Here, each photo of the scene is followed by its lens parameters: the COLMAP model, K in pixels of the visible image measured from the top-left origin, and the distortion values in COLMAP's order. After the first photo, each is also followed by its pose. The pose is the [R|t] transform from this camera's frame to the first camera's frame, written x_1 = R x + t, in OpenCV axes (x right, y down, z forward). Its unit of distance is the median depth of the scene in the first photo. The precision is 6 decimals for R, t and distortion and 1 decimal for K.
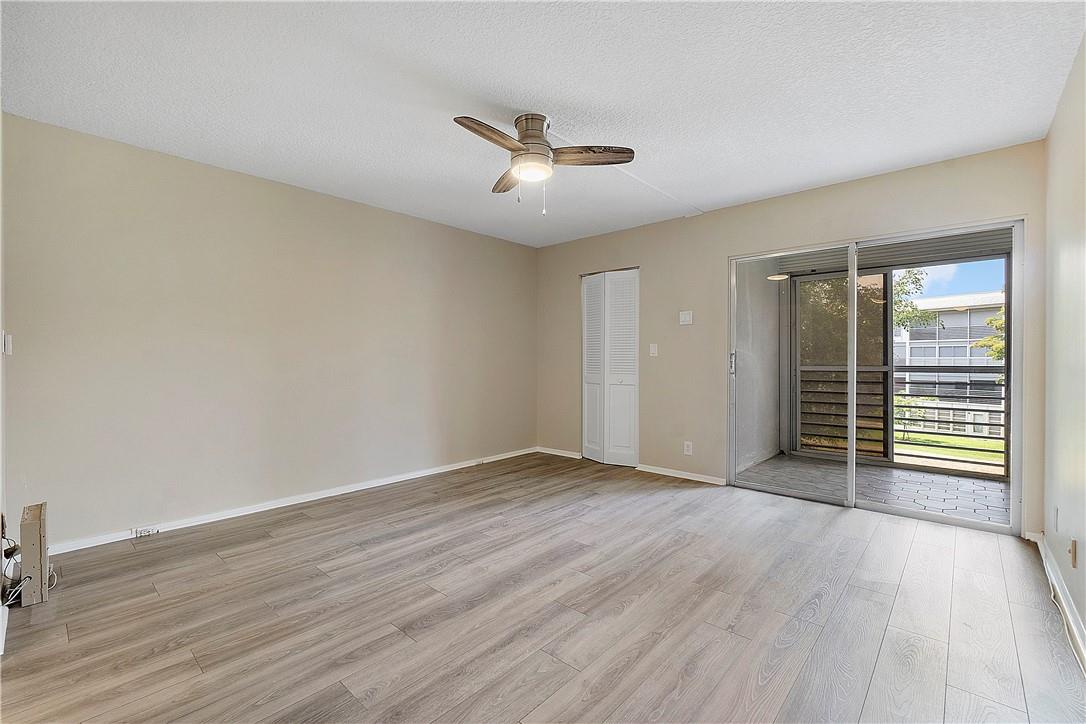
lens RADIAL K [[473.0, 0, 536.5], [0, 473.0, 356.2], [0, 0, 1]] dist [-0.005074, 0.000054]
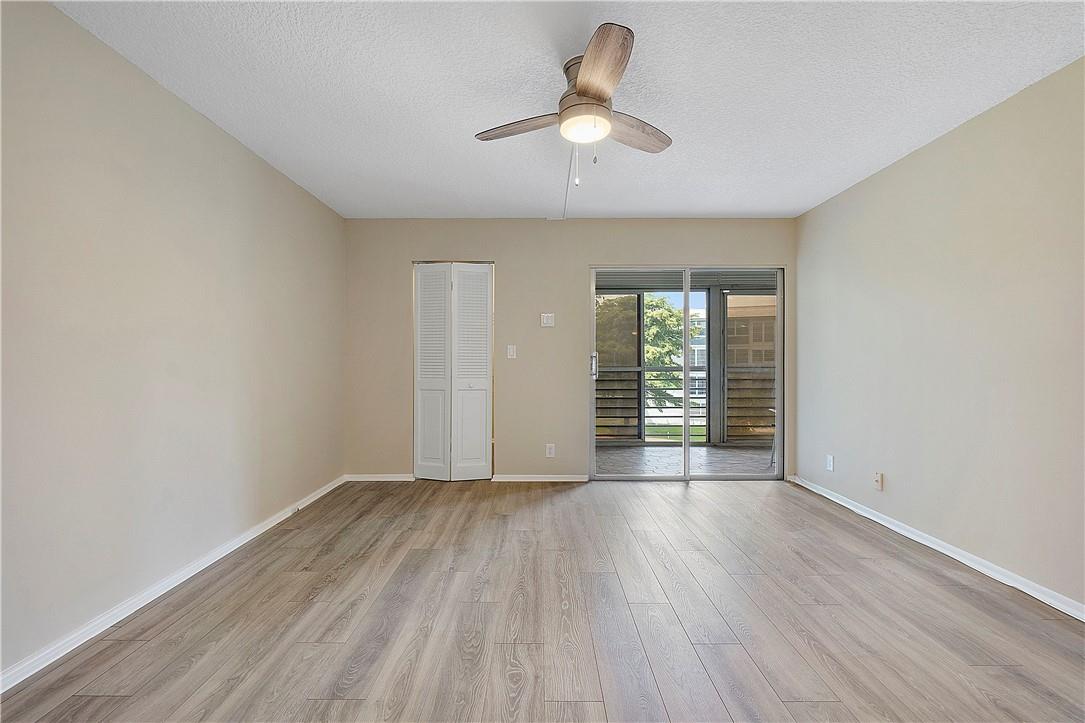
lens RADIAL K [[472.6, 0, 536.8], [0, 472.6, 353.7], [0, 0, 1]] dist [-0.005074, 0.000054]
pose [[0.737871, 0.011175, 0.674849, -0.403362], [-0.001254, 0.999884, -0.015186, 0.006157], [-0.674941, 0.010359, 0.737799, 0.305290]]
